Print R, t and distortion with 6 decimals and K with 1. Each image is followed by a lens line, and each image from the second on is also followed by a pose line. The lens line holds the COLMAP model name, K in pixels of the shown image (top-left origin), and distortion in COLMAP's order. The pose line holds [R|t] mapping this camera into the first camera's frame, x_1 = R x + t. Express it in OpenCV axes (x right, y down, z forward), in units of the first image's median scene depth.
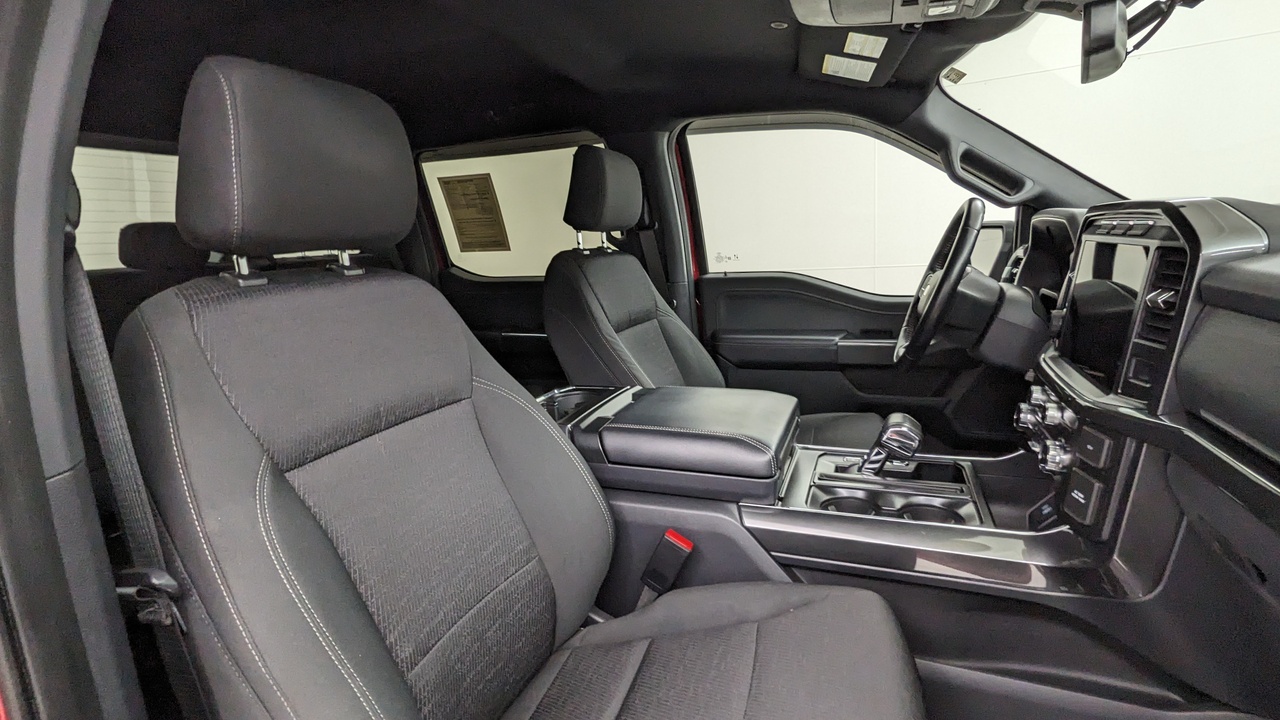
lens RADIAL K [[596.4, 0, 643.1], [0, 596.4, 361.9], [0, 0, 1]] dist [0.000112, -0.000228]
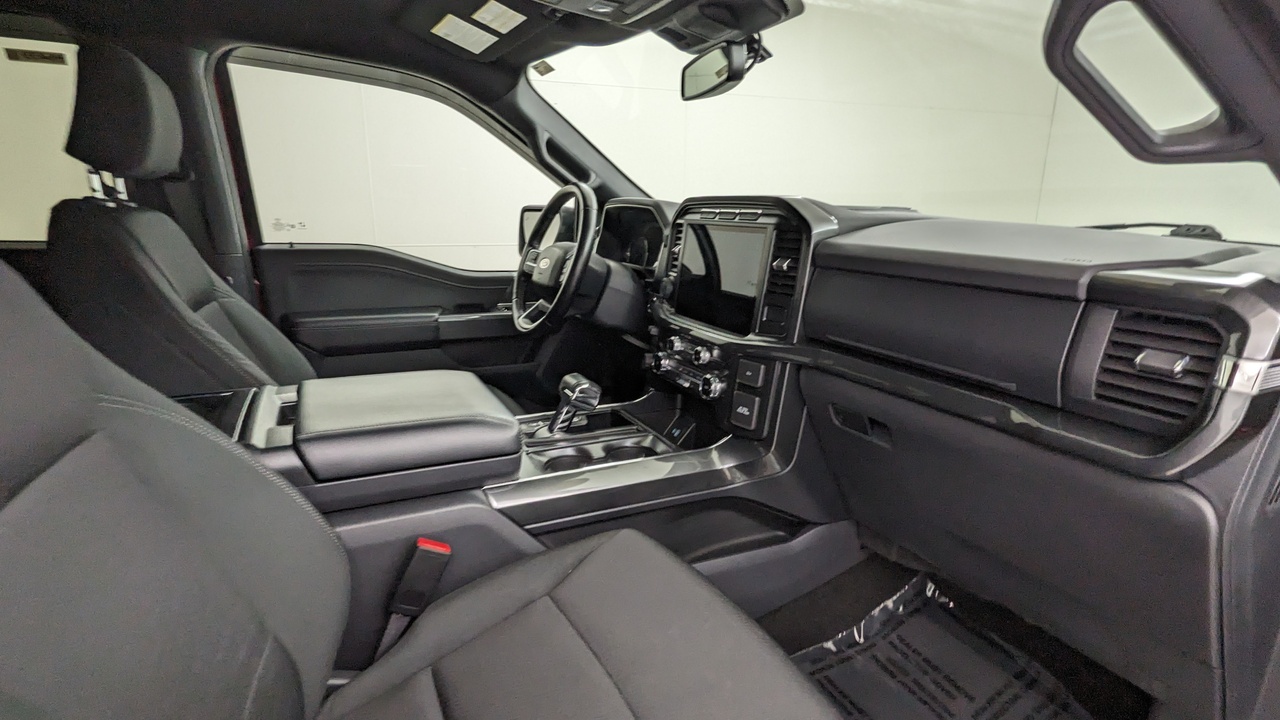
lens RADIAL K [[596.4, 0, 640.3], [0, 596.4, 359.9], [0, 0, 1]] dist [0.000112, -0.000228]
pose [[0.689925, -0.108742, 0.715667, -0.231502], [0.088675, 0.993902, 0.065534, 0.000254], [-0.718429, 0.018248, 0.695361, 0.129035]]
